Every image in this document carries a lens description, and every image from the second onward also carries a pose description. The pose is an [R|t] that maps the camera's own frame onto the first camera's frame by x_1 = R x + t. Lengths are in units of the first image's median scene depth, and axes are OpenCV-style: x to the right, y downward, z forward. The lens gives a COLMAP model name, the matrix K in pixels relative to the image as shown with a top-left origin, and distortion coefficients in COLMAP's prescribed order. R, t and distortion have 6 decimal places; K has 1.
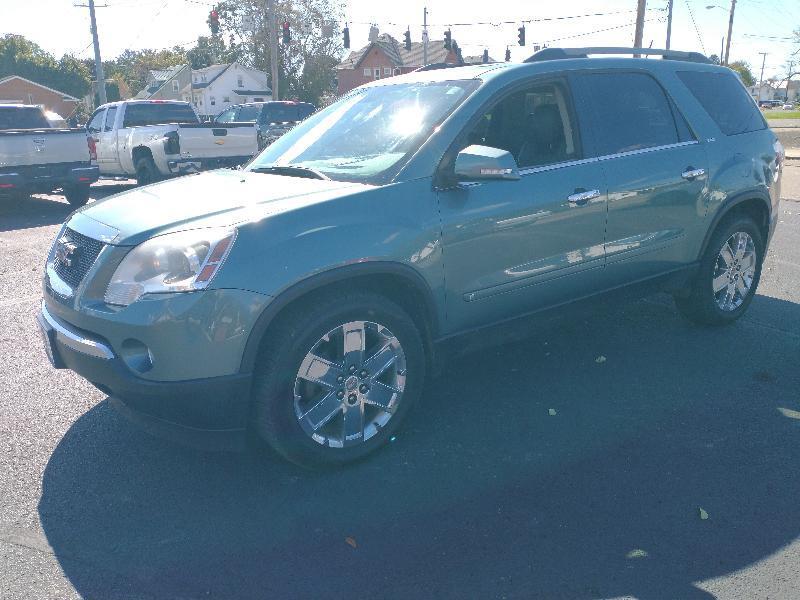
lens RADIAL K [[657.4, 0, 405.2], [0, 657.4, 295.9], [0, 0, 1]] dist [0.021464, -0.035134]
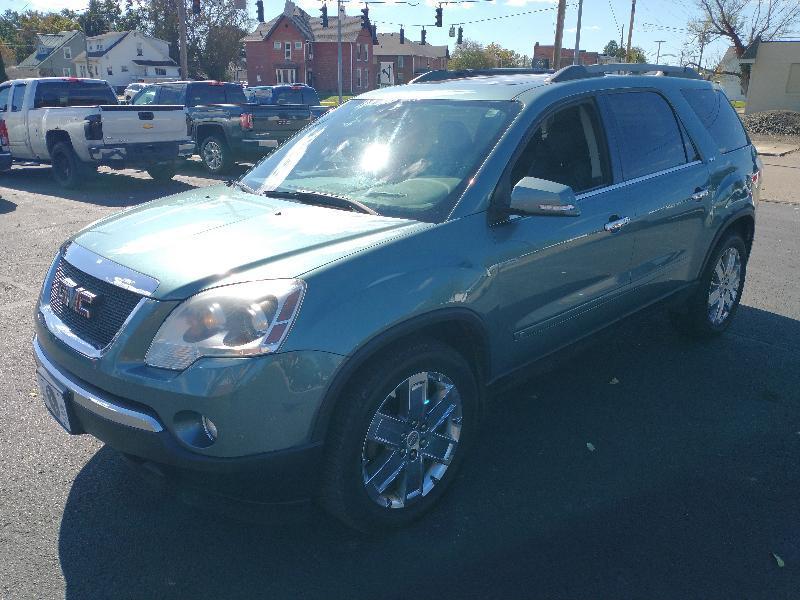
lens RADIAL K [[657.4, 0, 404.4], [0, 657.4, 297.9], [0, 0, 1]] dist [0.021464, -0.035134]
pose [[0.990352, -0.013262, 0.137937, -0.165115], [0.008189, 0.999271, 0.037282, -0.075070], [-0.138331, -0.035793, 0.989739, 0.069082]]
